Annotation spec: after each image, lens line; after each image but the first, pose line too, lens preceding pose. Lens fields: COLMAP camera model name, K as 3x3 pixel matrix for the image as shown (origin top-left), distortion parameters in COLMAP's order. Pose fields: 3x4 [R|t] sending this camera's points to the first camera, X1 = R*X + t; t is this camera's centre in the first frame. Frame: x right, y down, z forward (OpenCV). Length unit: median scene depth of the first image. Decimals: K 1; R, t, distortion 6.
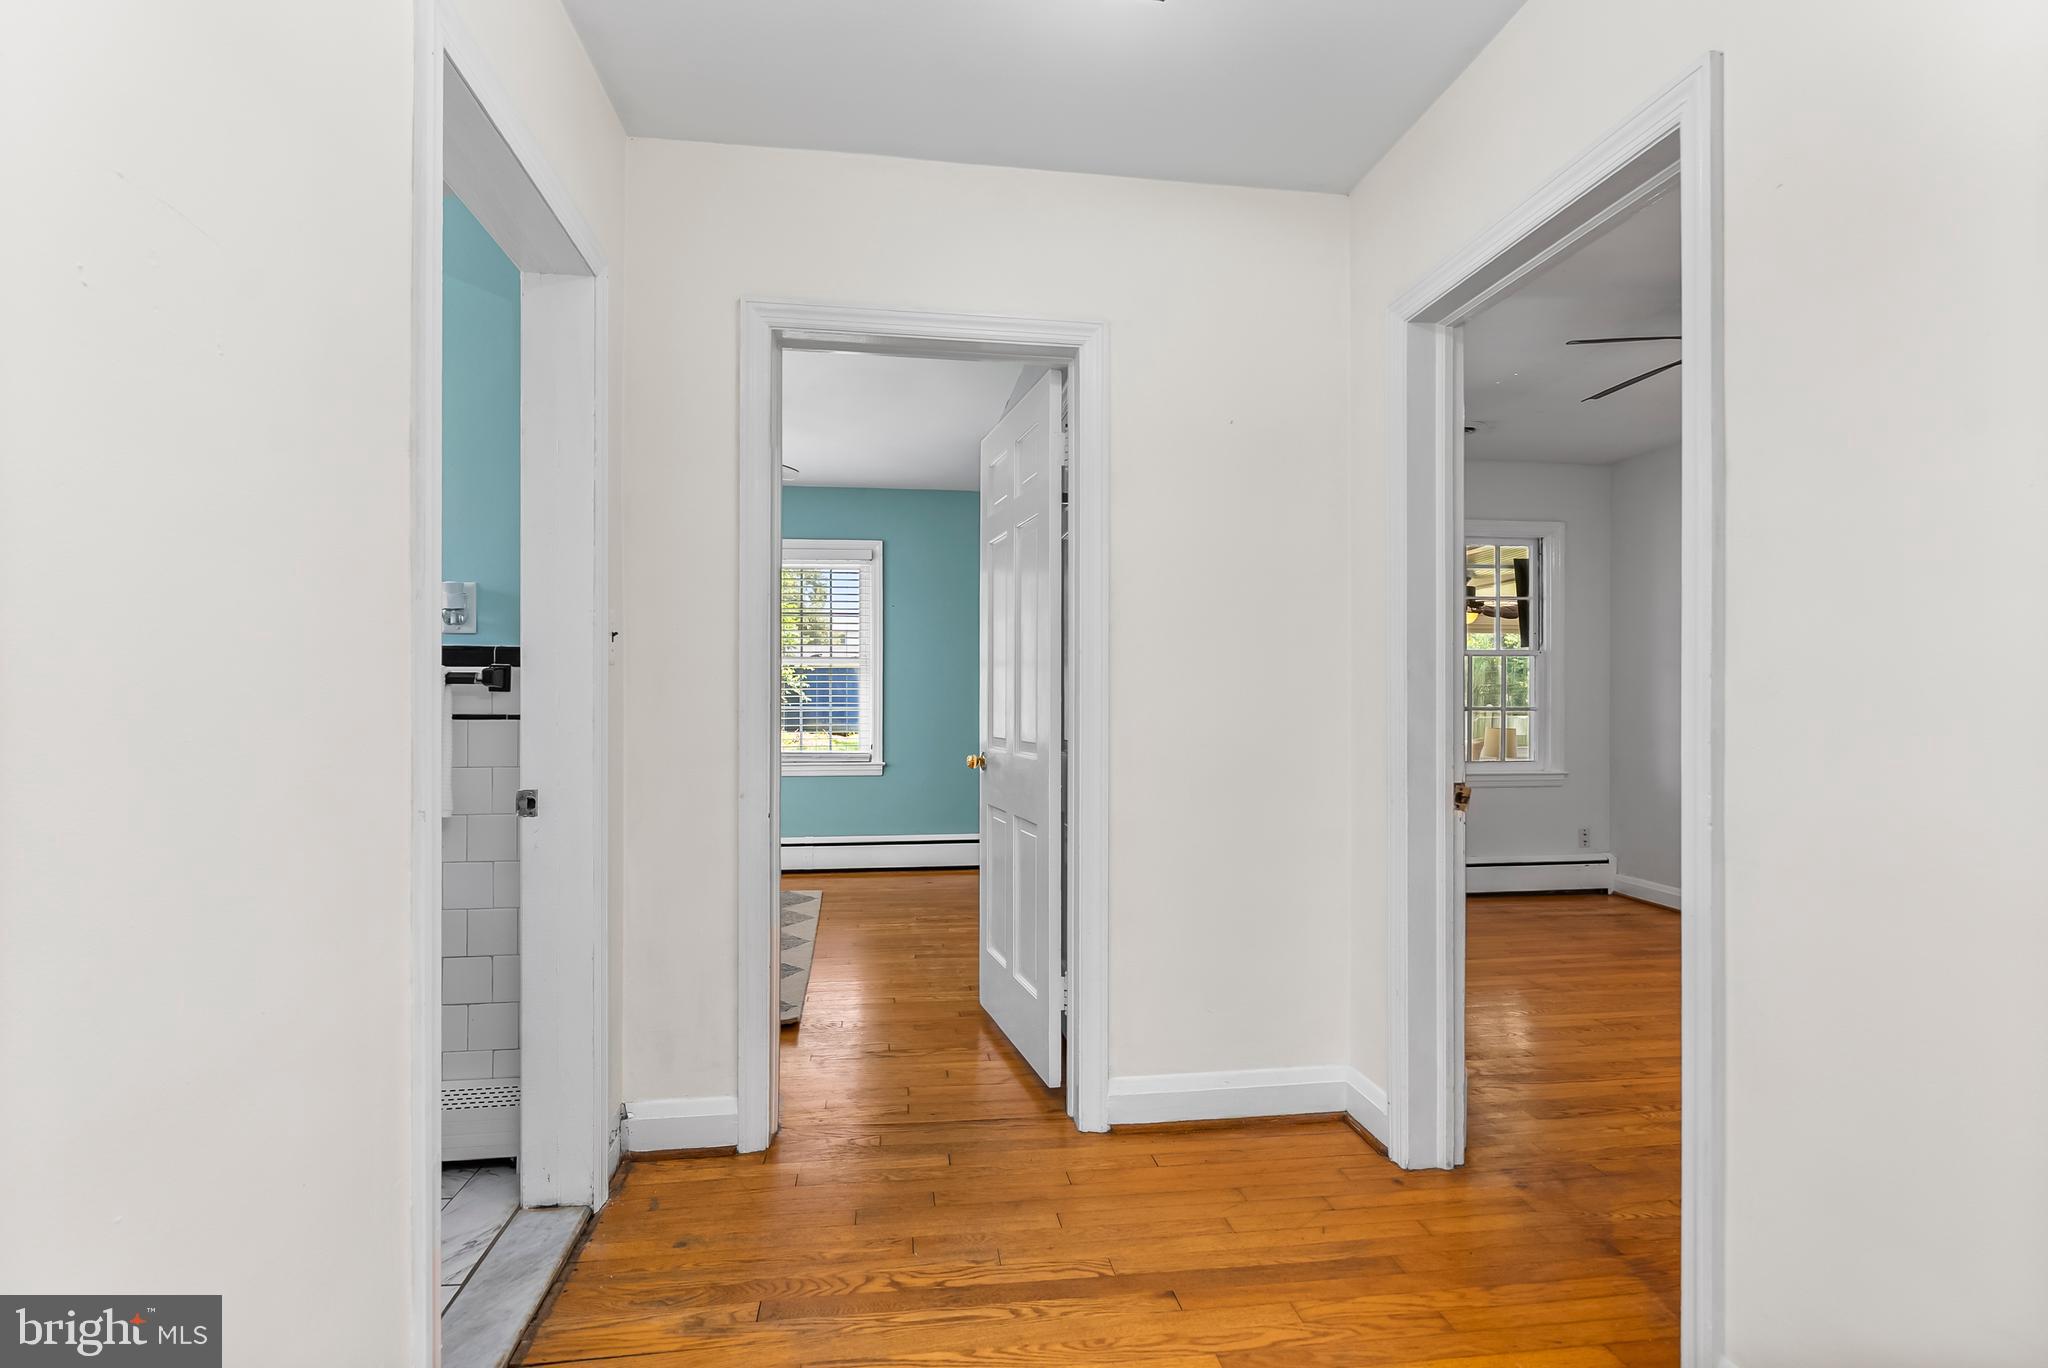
lens RADIAL K [[936.6, 0, 1020.4], [0, 936.6, 687.8], [0, 0, 1]] dist [-0.002673, 0.000069]
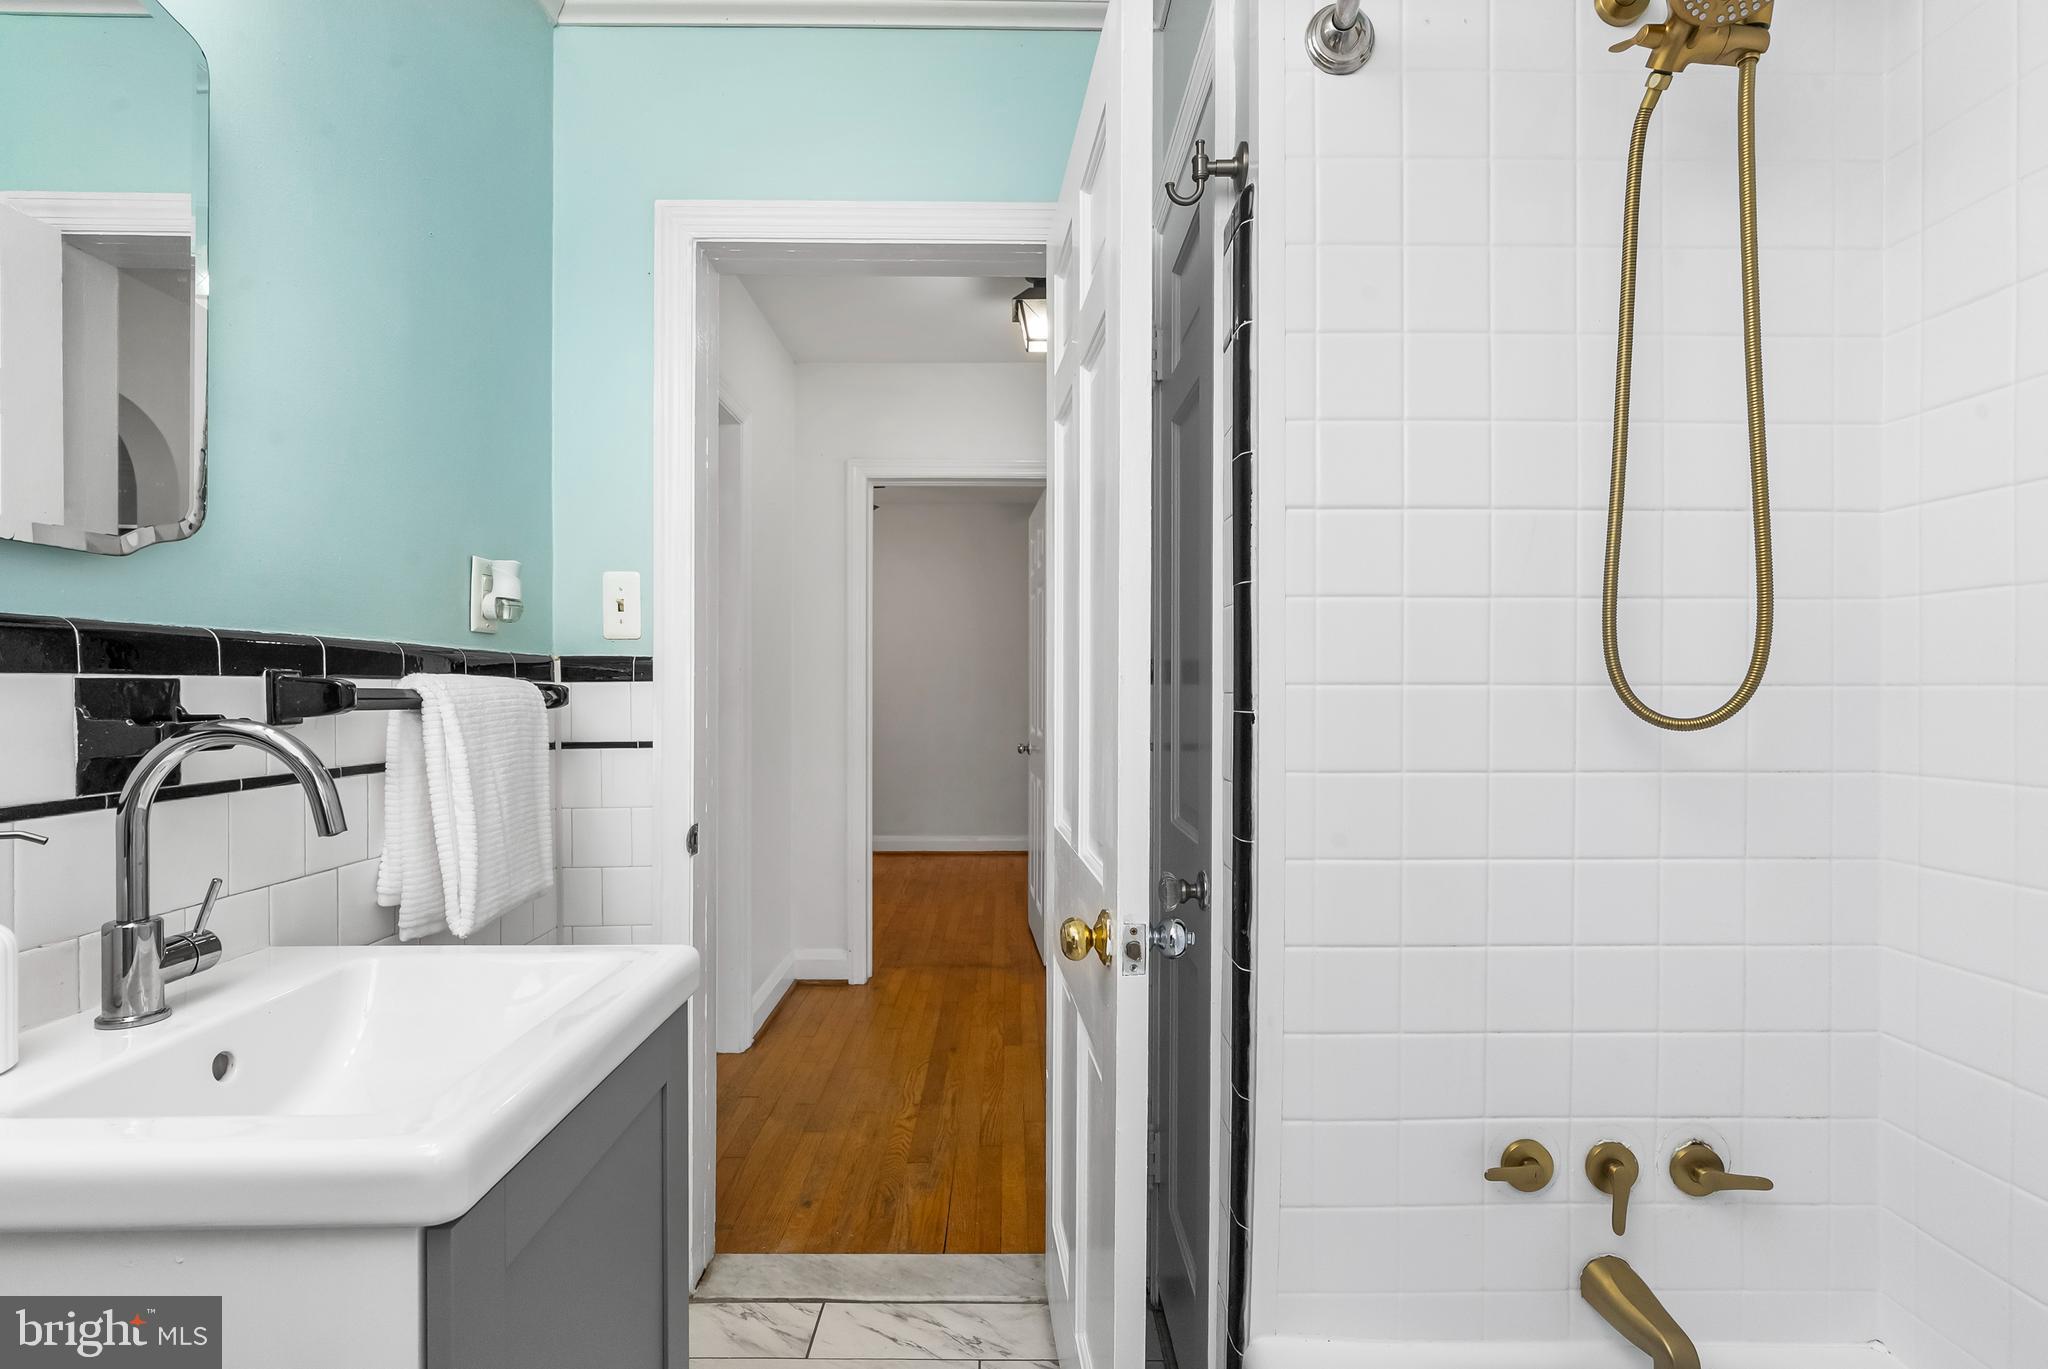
lens RADIAL K [[936.6, 0, 1019.0], [0, 936.6, 686.8], [0, 0, 1]] dist [-0.002673, 0.000069]
pose [[0.133309, -0.001752, 0.991073, -1.448754], [-0.006009, 0.999979, 0.002576, -0.026077], [-0.991056, -0.006298, 0.133296, 0.612796]]
